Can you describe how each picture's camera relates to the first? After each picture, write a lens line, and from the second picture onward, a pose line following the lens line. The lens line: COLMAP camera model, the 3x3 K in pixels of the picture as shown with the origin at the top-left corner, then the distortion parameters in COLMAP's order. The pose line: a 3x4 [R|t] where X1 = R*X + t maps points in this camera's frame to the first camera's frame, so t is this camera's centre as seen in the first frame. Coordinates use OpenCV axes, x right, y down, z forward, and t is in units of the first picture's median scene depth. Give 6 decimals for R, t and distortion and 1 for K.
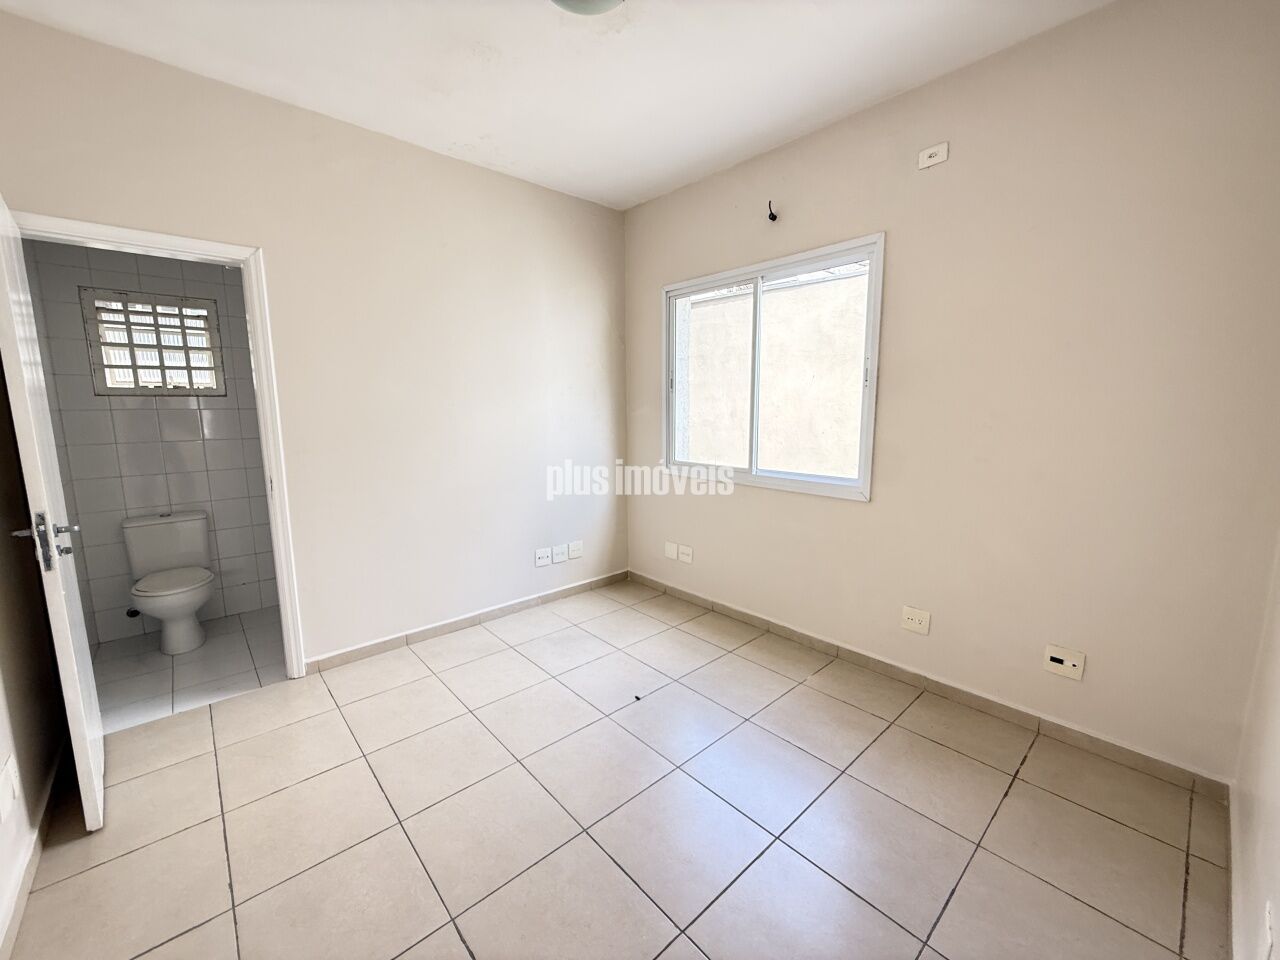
lens RADIAL K [[512.3, 0, 639.2], [0, 512.3, 476.9], [0, 0, 1]] dist [0.000942, -0.000755]
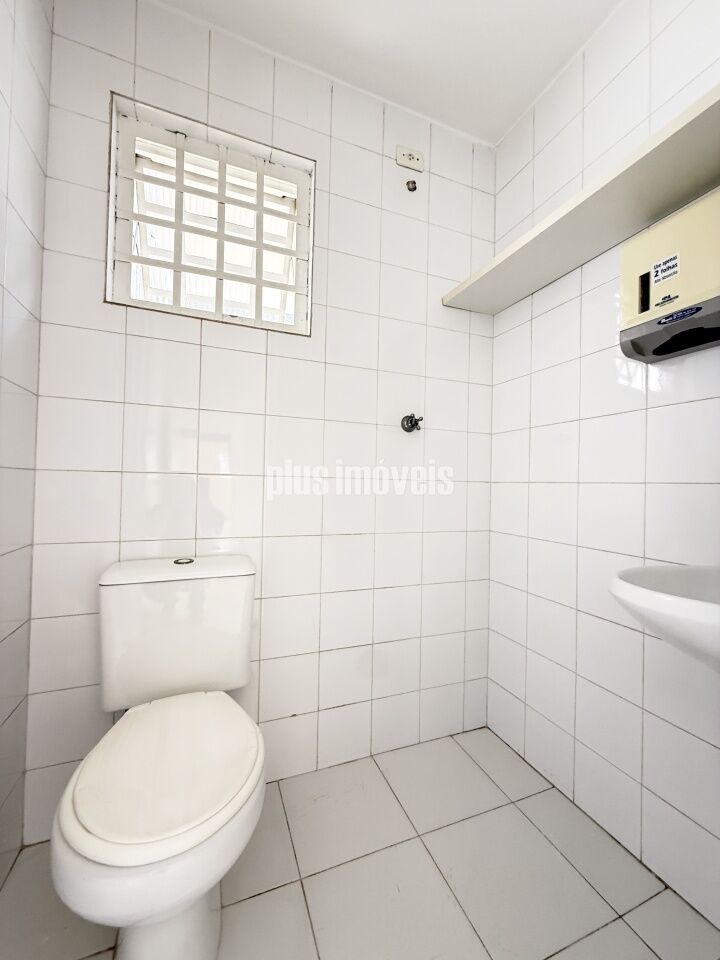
lens RADIAL K [[384.2, 0, 358.2], [0, 384.2, 479.8], [0, 0, 1]] dist [0.000942, -0.000755]
pose [[0.939373, 0.020903, -0.342260, -0.670642], [-0.075865, 0.986073, -0.147999, 0.044362], [0.334400, 0.164992, 0.927876, 0.730683]]
